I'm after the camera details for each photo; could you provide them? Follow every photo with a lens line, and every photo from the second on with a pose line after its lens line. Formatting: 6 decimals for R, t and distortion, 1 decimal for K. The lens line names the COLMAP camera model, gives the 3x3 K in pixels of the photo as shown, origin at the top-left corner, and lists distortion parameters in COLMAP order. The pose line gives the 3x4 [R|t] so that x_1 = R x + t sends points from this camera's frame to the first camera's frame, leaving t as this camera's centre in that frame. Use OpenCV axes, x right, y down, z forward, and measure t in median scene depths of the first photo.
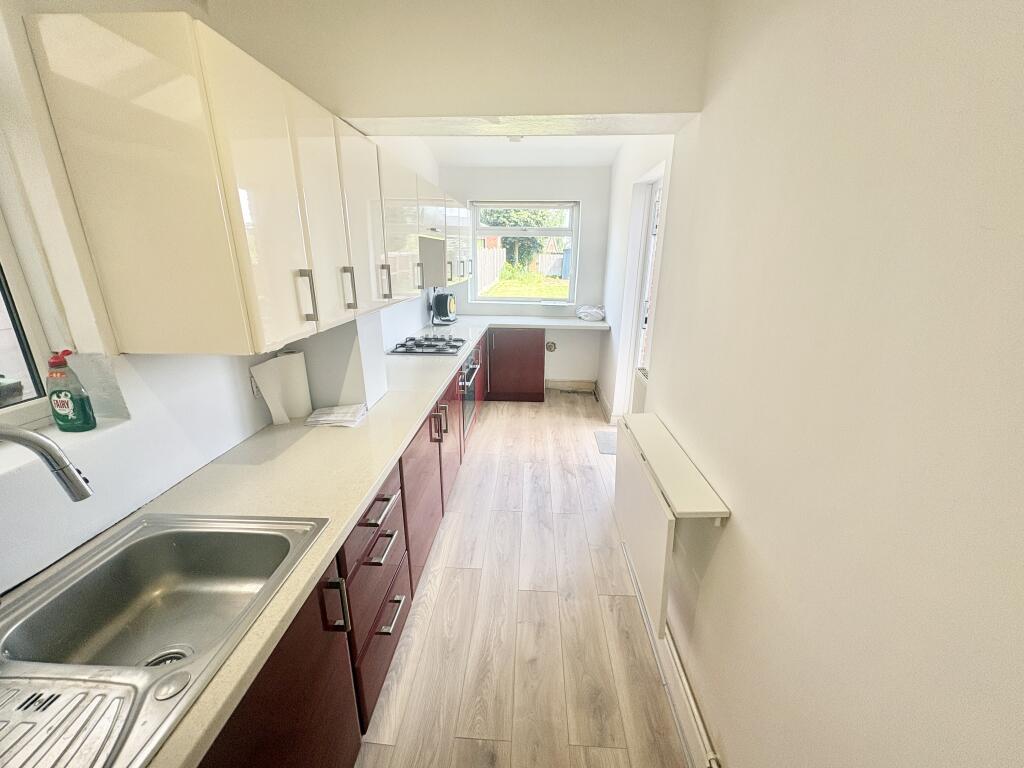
lens RADIAL K [[408.9, 0, 512.5], [0, 408.9, 382.7], [0, 0, 1]] dist [0.000391, 0.000117]
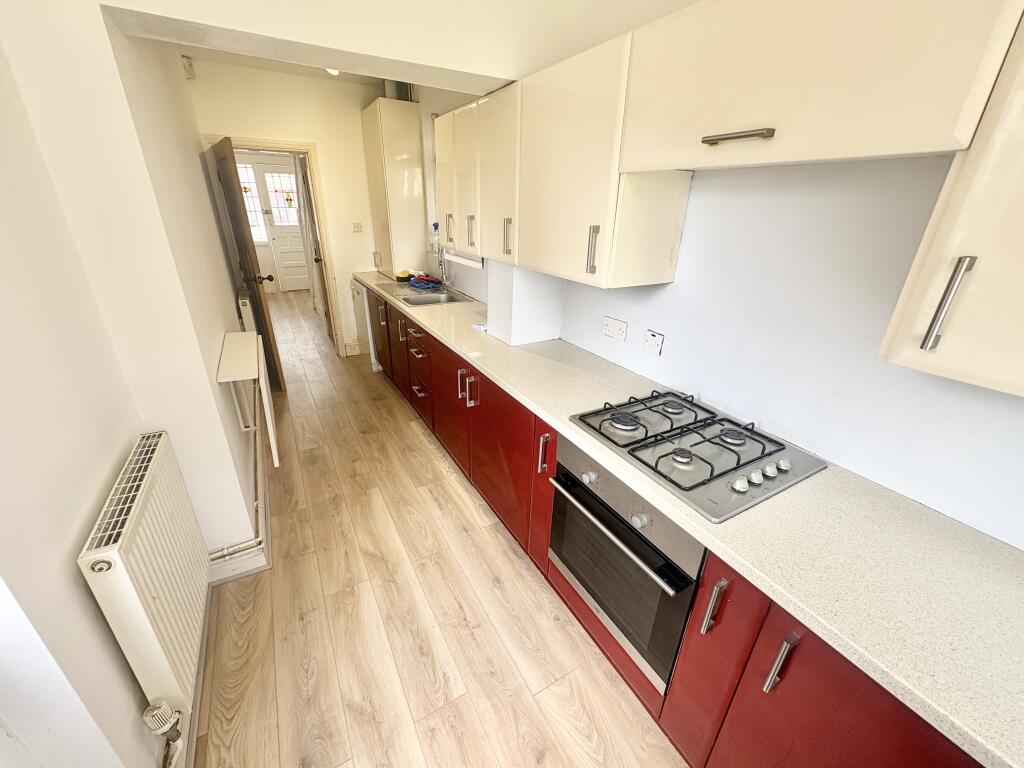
lens RADIAL K [[408.9, 0, 509.6], [0, 408.9, 382.0], [0, 0, 1]] dist [0.000391, 0.000117]
pose [[-0.840876, 0.192188, -0.505956, 0.214753], [-0.186188, 0.775054, 0.603841, -0.485065], [0.508194, 0.601959, -0.615942, 1.555569]]
